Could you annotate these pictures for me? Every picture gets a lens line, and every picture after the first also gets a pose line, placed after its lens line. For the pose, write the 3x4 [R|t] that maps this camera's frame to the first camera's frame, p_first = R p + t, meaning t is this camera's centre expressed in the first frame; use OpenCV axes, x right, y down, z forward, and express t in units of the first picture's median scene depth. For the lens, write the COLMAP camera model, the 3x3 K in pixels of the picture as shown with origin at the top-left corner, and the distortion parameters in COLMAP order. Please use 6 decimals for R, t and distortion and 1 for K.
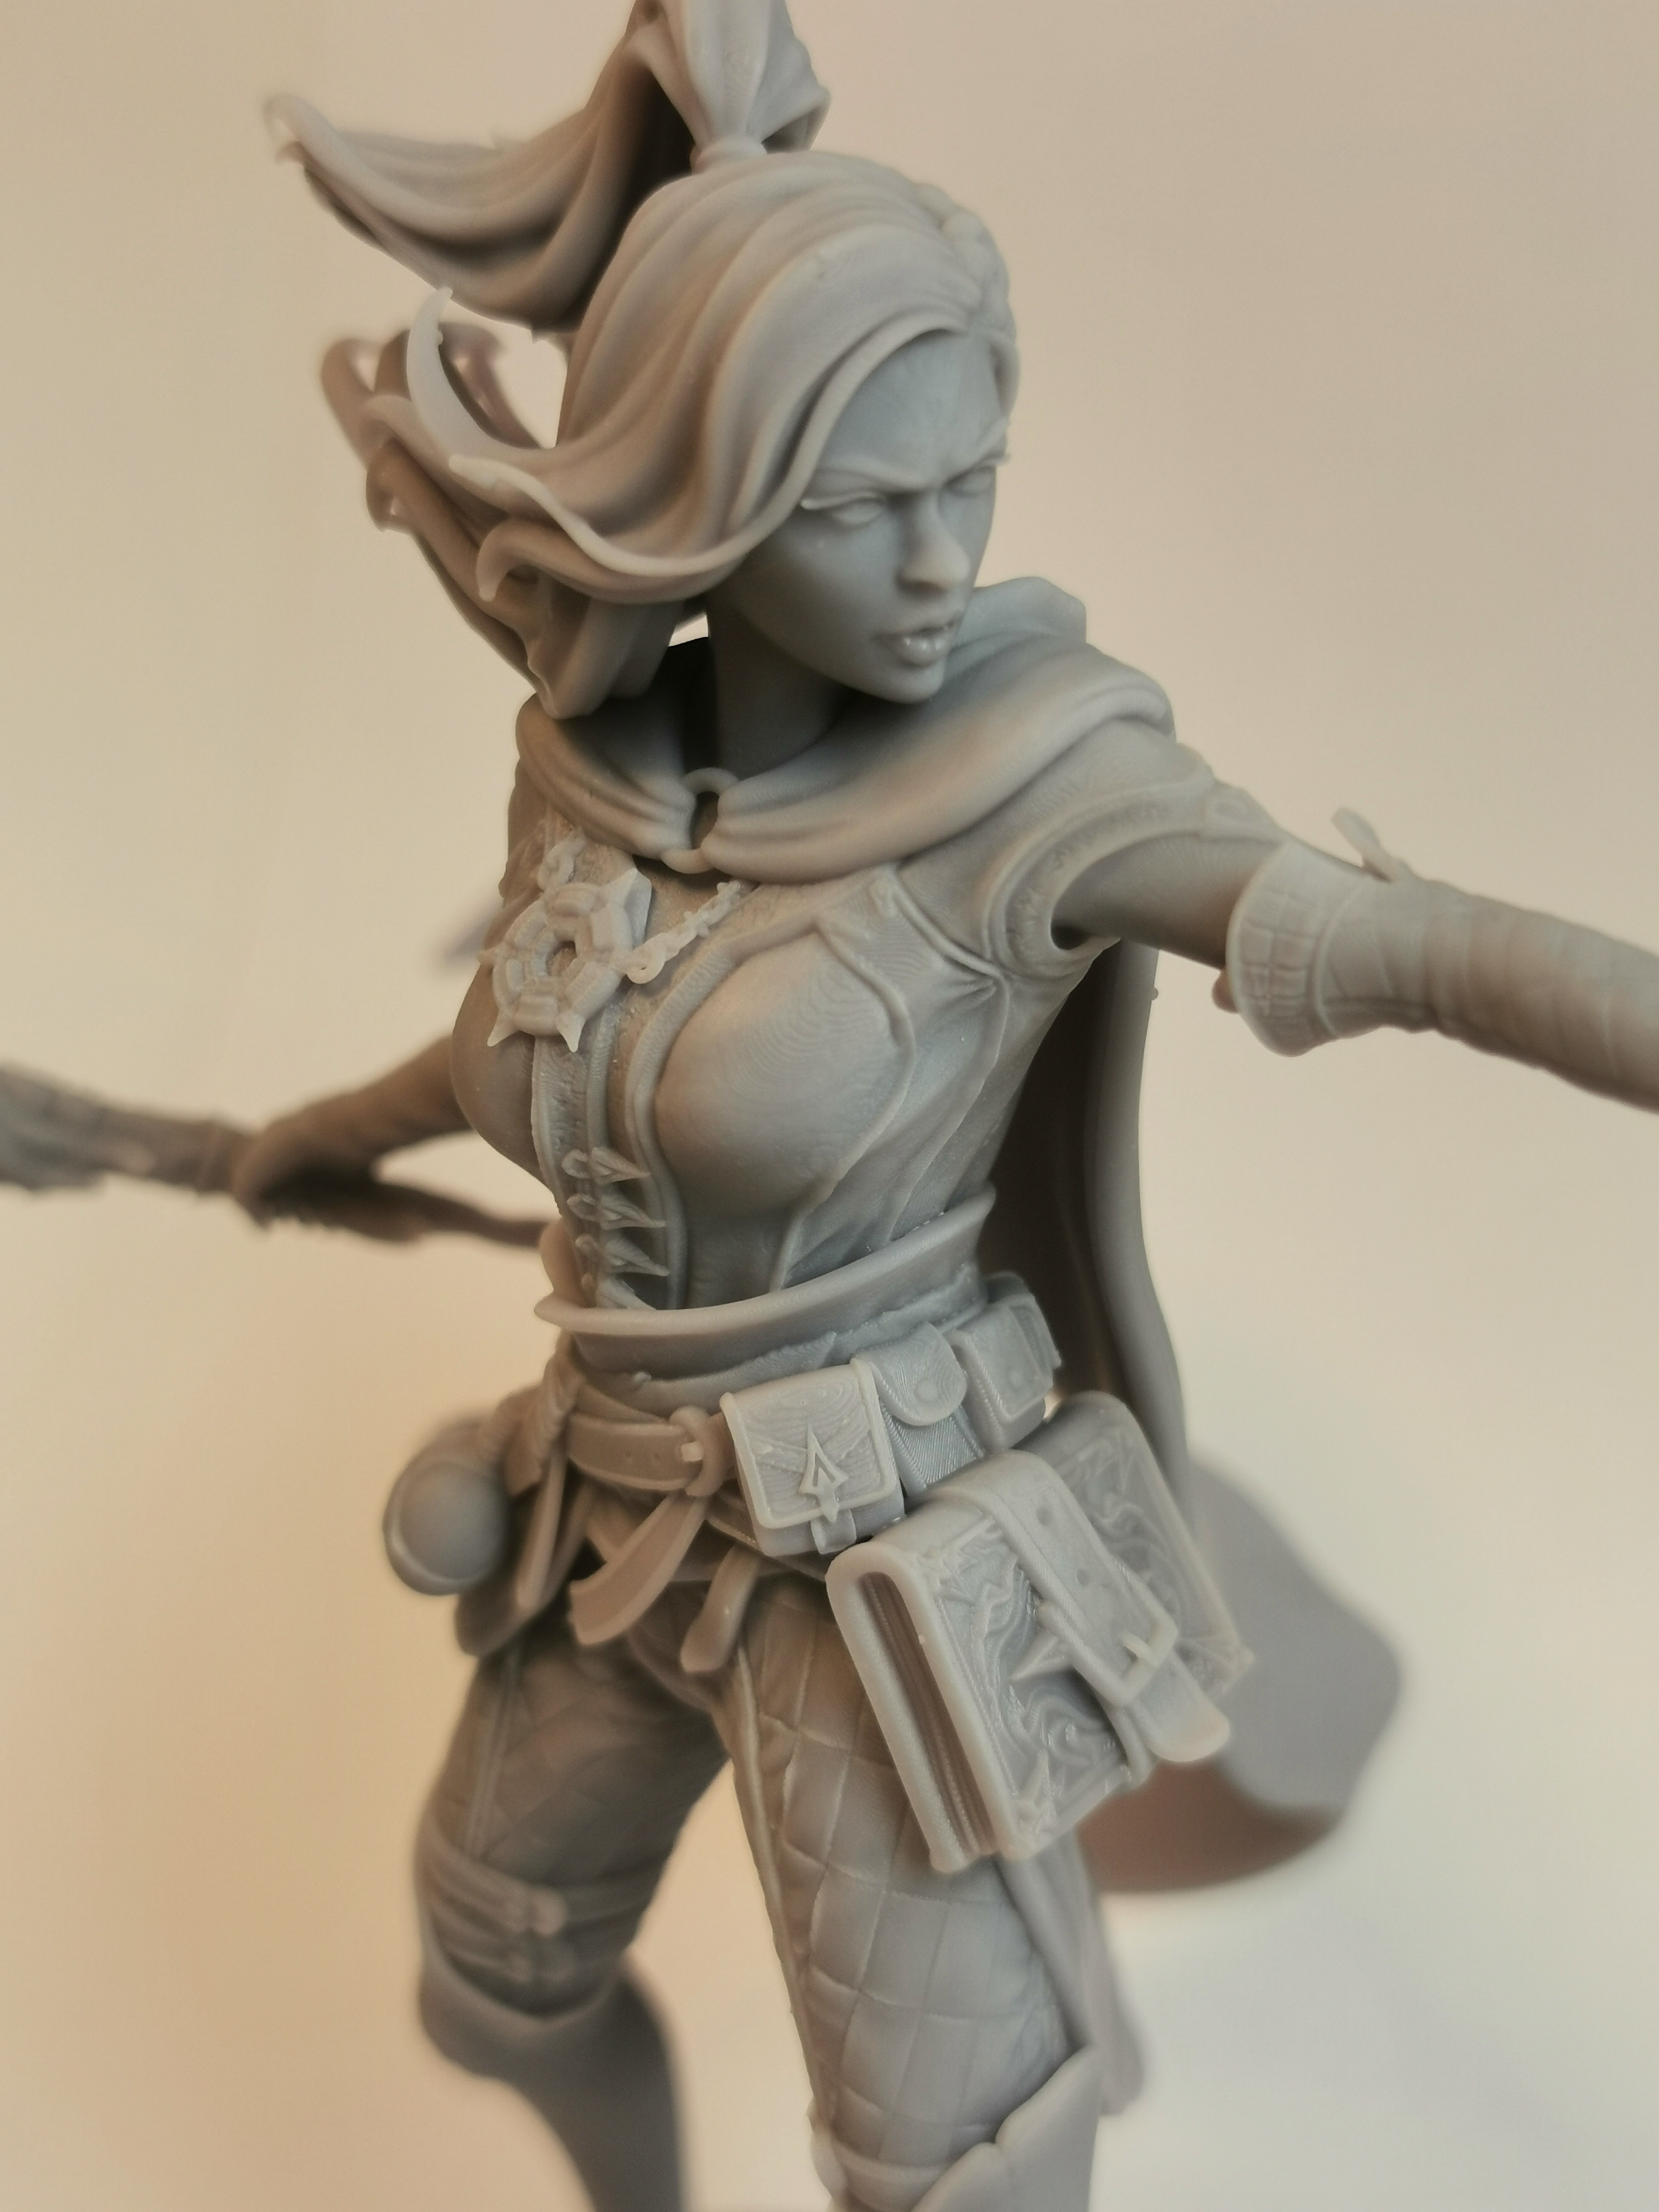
lens RADIAL K [[4002.0, 0, 854.0], [0, 4002.0, 1011.6], [0, 0, 1]] dist [-0.112785, 0.000000]
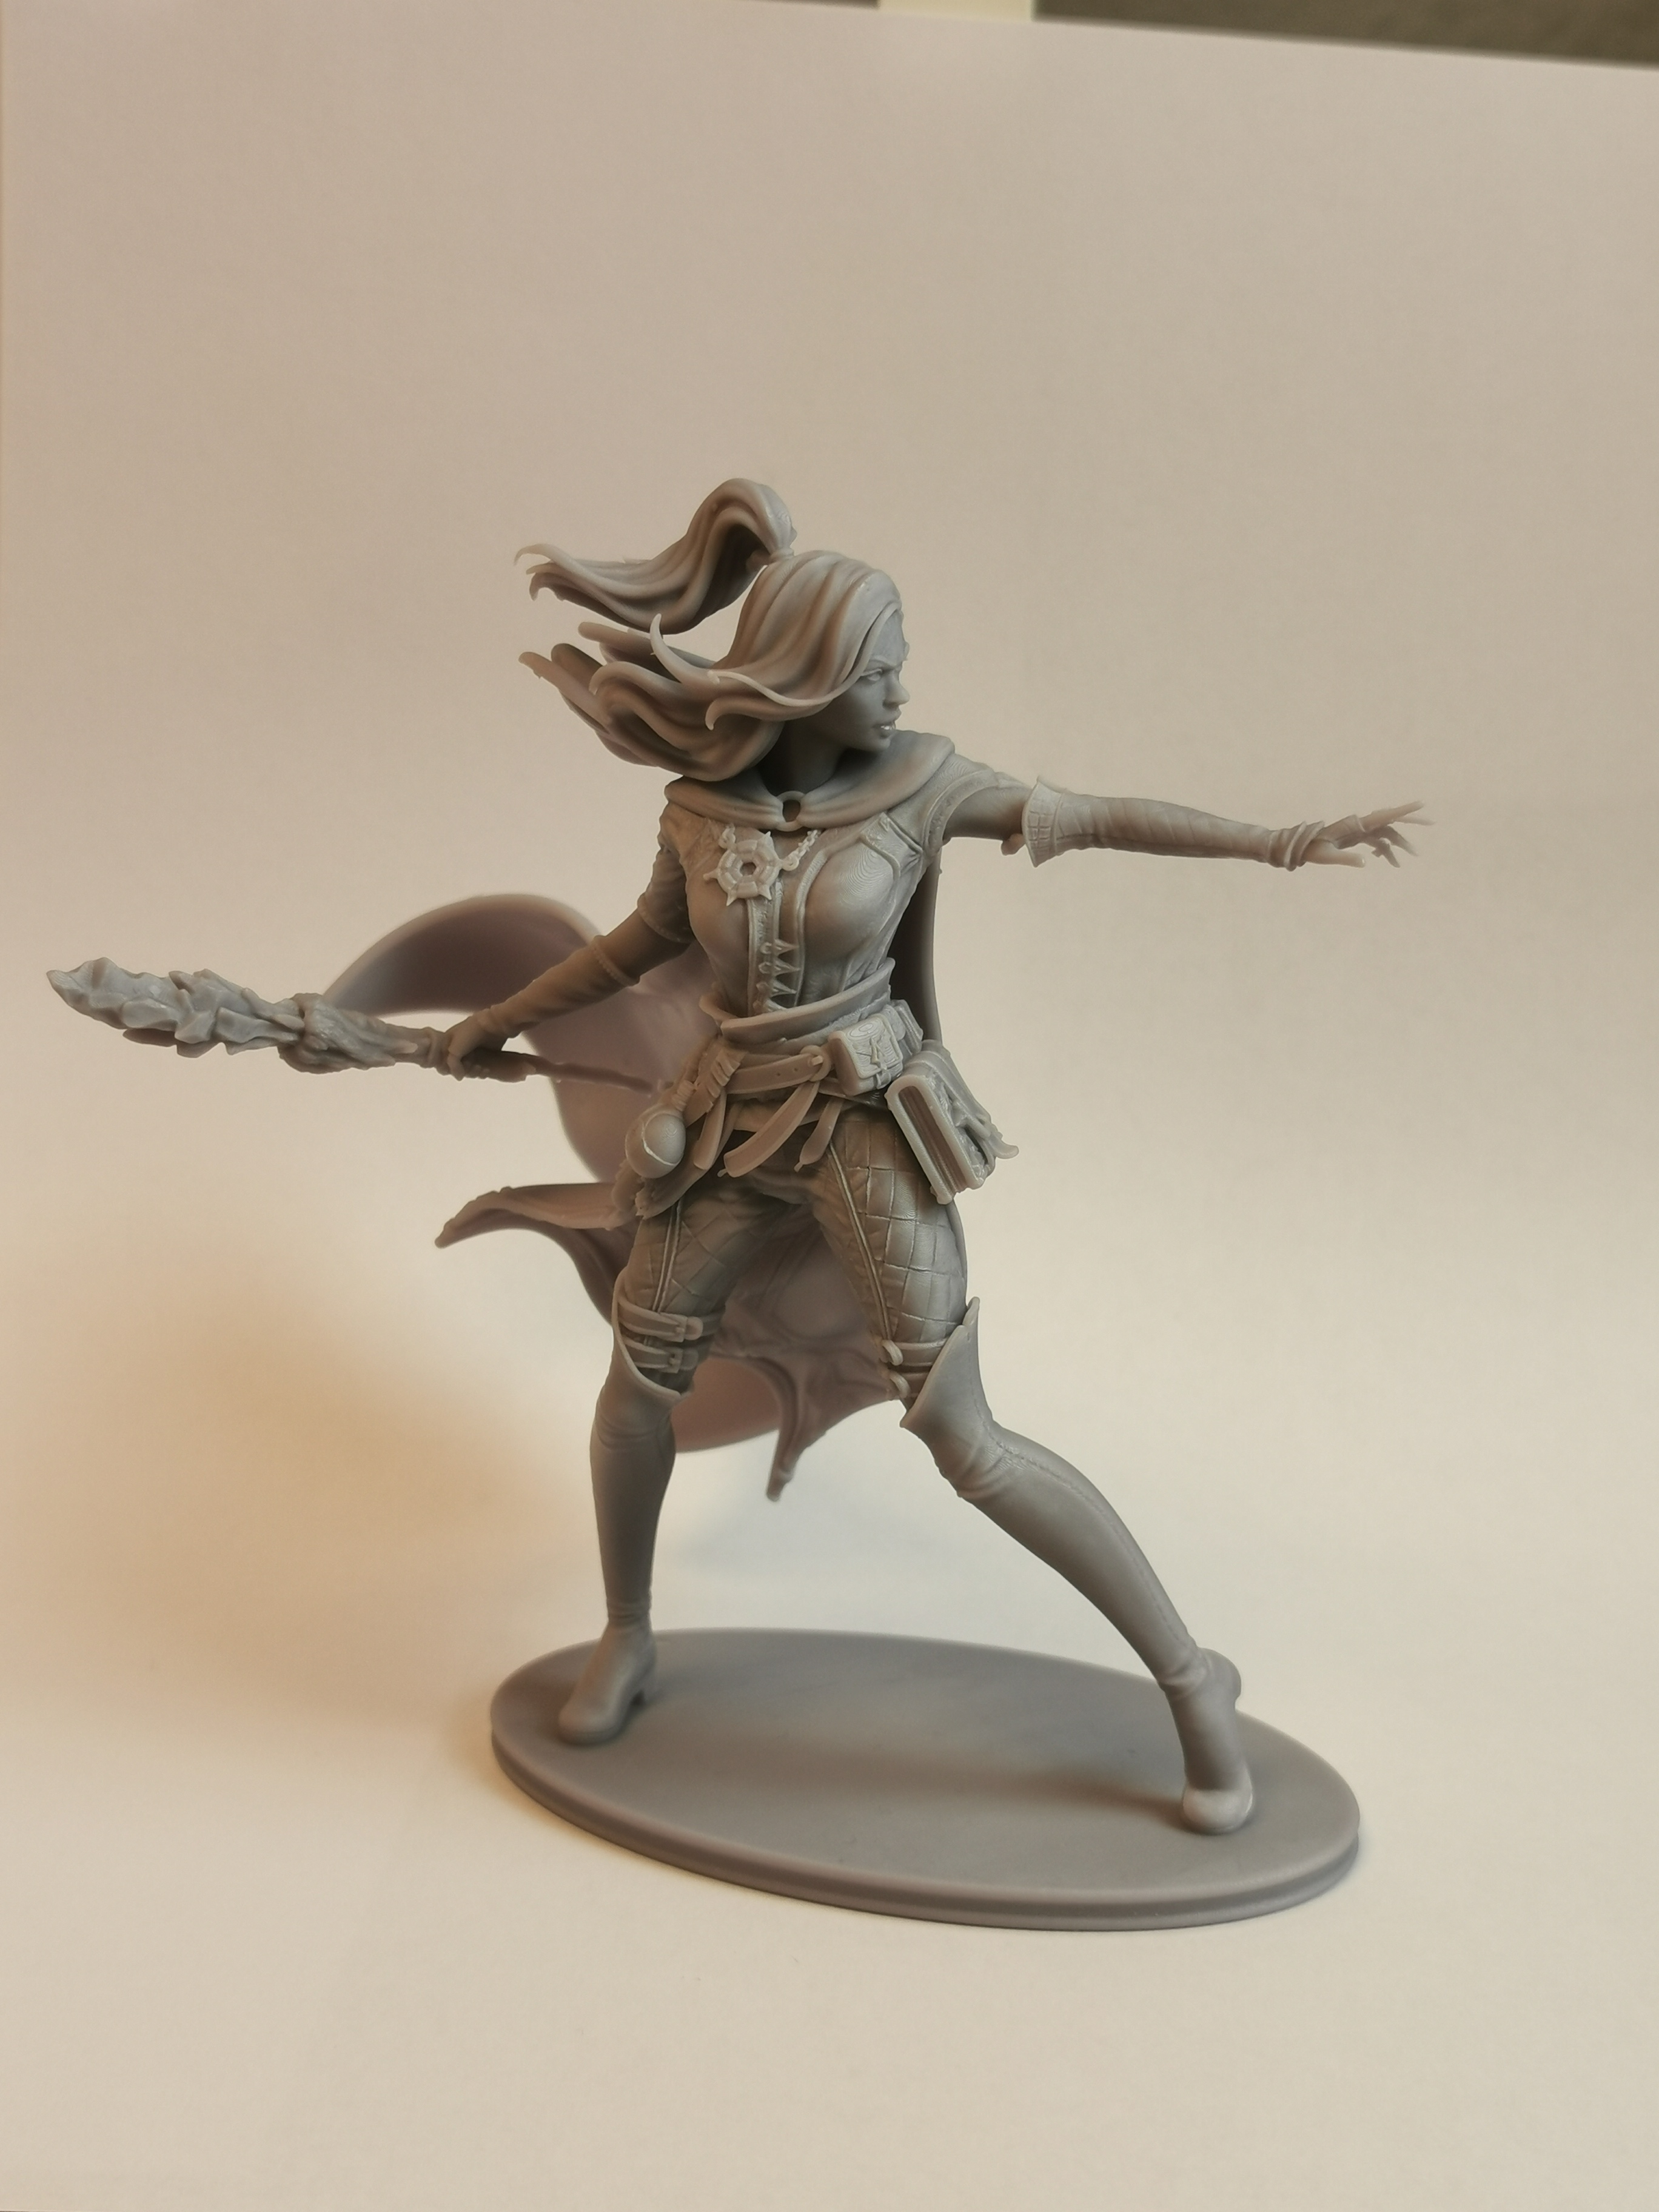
lens RADIAL K [[4002.0, 0, 828.3], [0, 4002.0, 1104.6], [0, 0, 1]] dist [-0.112785, 0.000000]
pose [[0.895625, -0.107622, 0.431593, -1.130354], [0.158605, 0.983778, -0.083817, 0.351698], [-0.415571, 0.143521, 0.898166, -1.269583]]
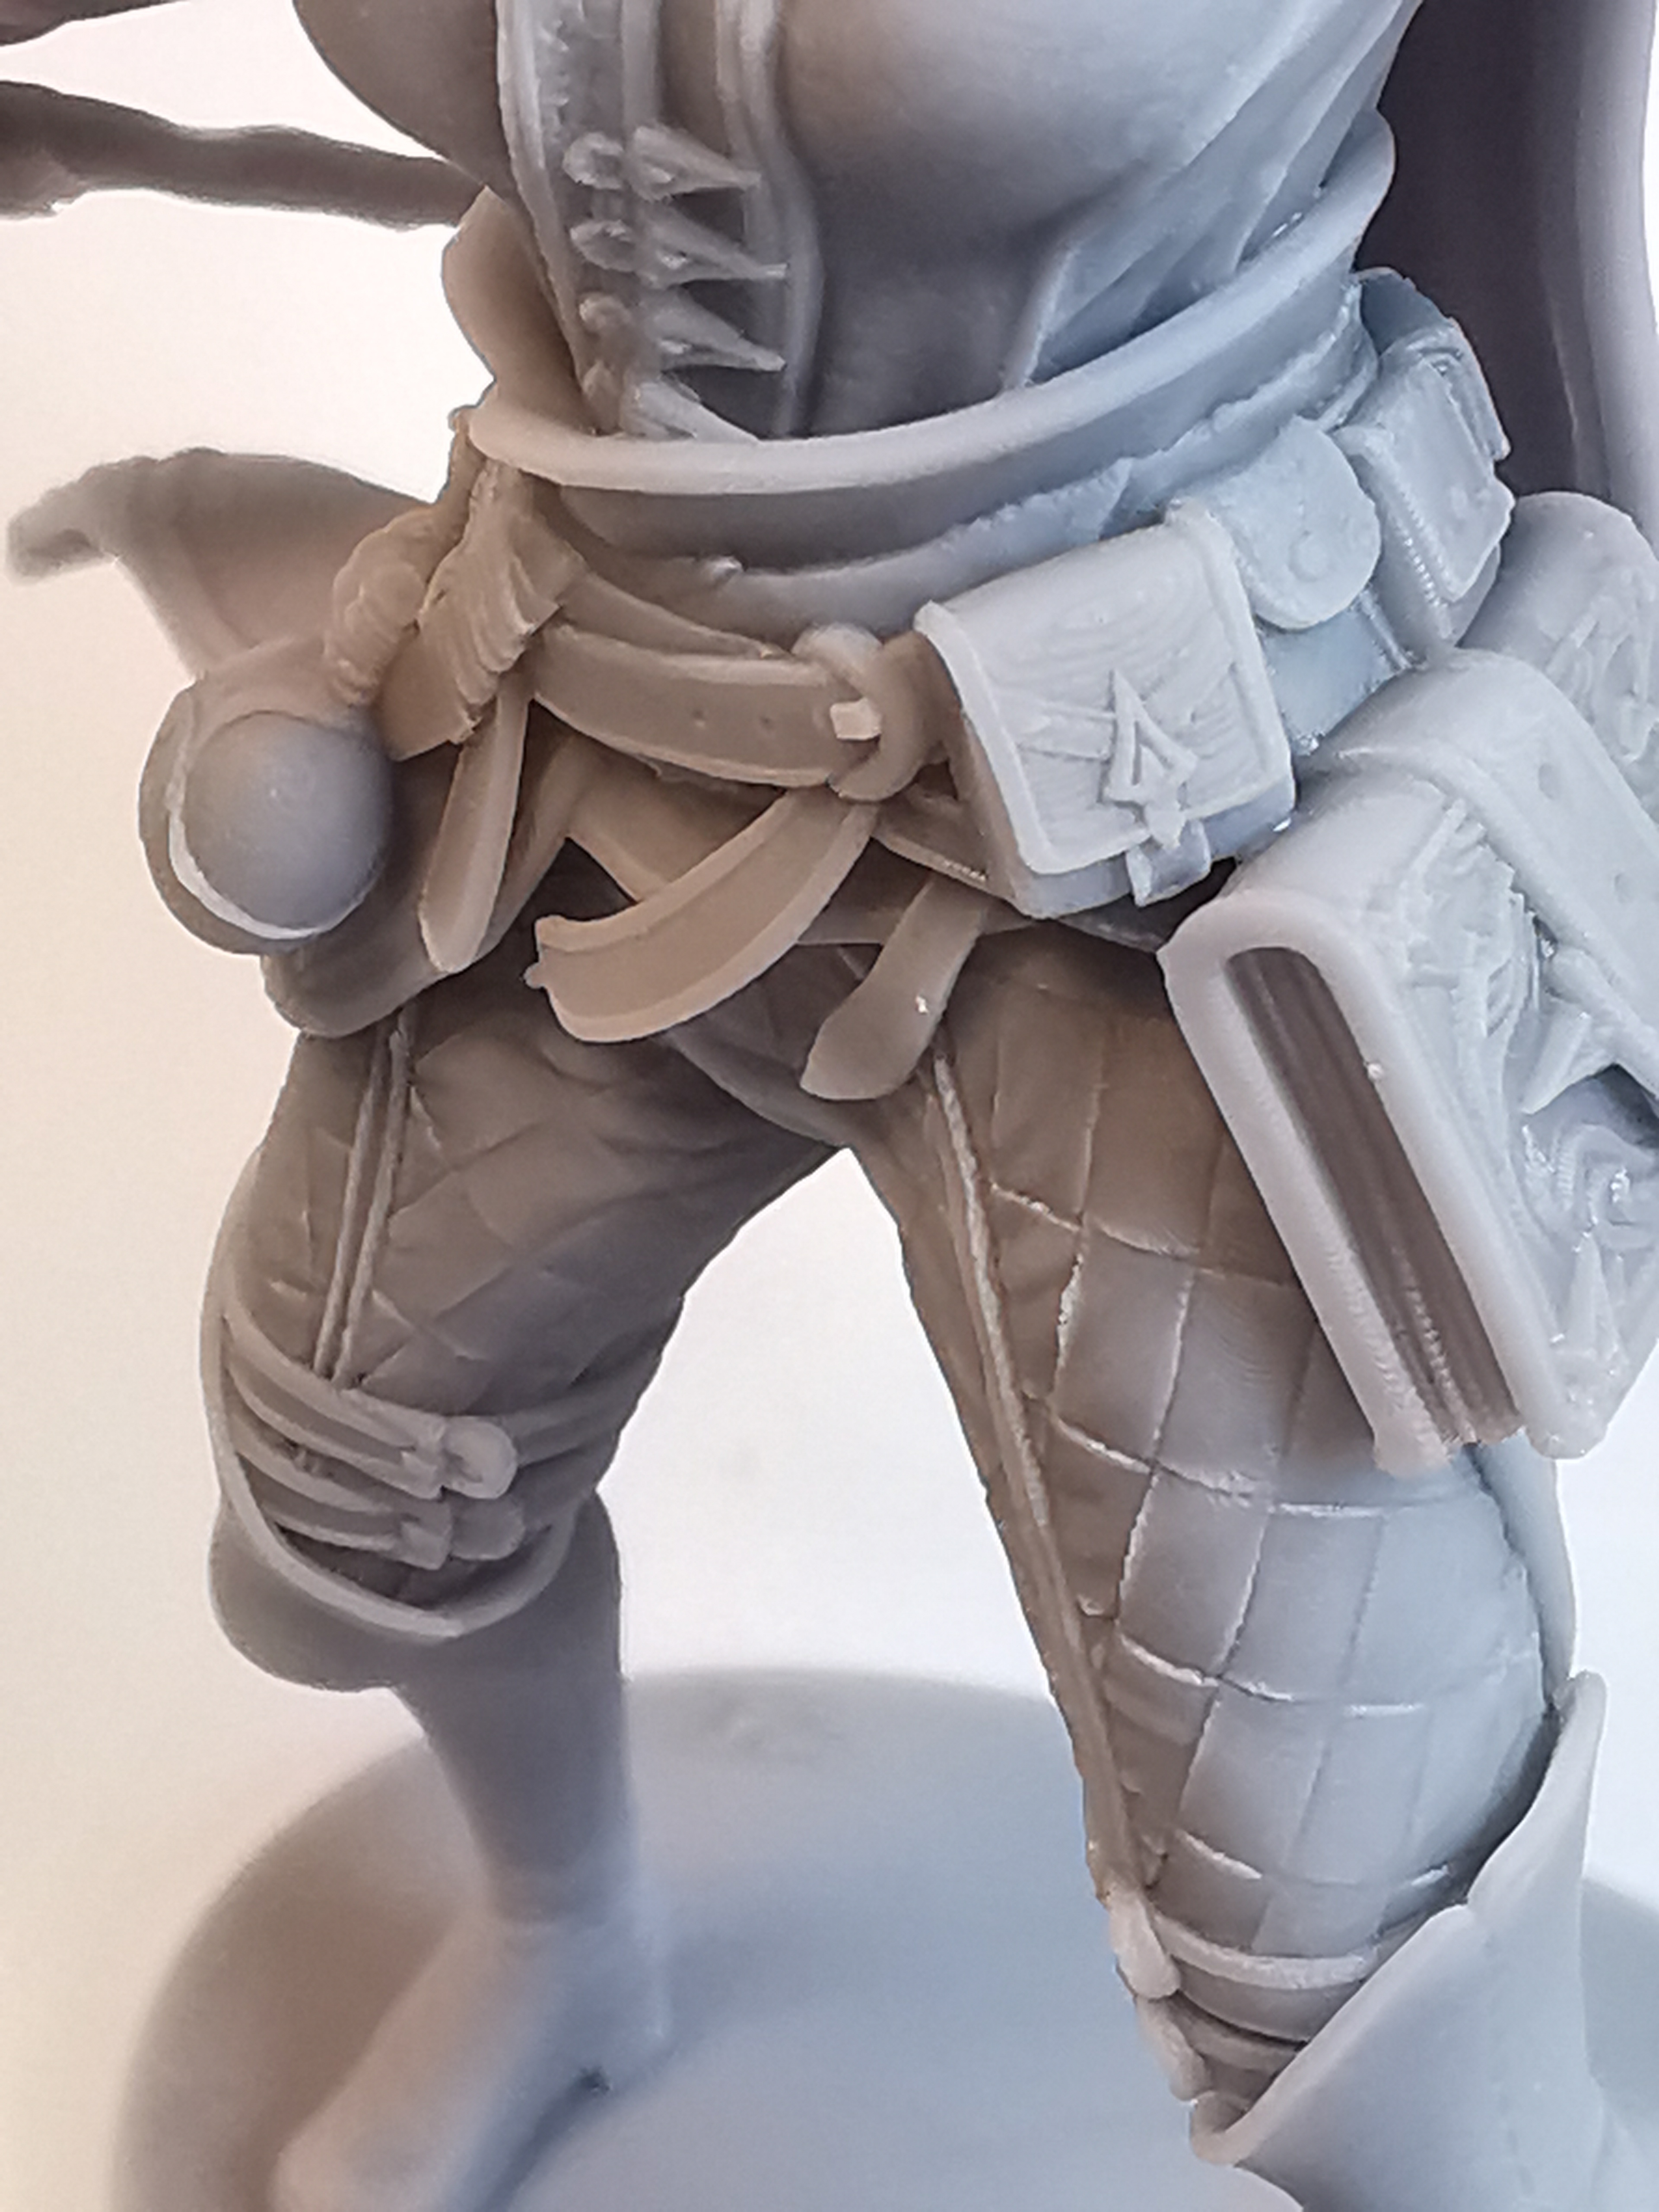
lens RADIAL K [[5258.3, 0, 840.0], [0, 5258.3, 1107.8], [0, 0, 1]] dist [0.049461, 0.000000]
pose [[0.988247, -0.099847, 0.115748, -0.123693], [0.060490, 0.950830, 0.303749, -0.043221], [-0.140385, -0.293177, 0.945695, 0.366107]]
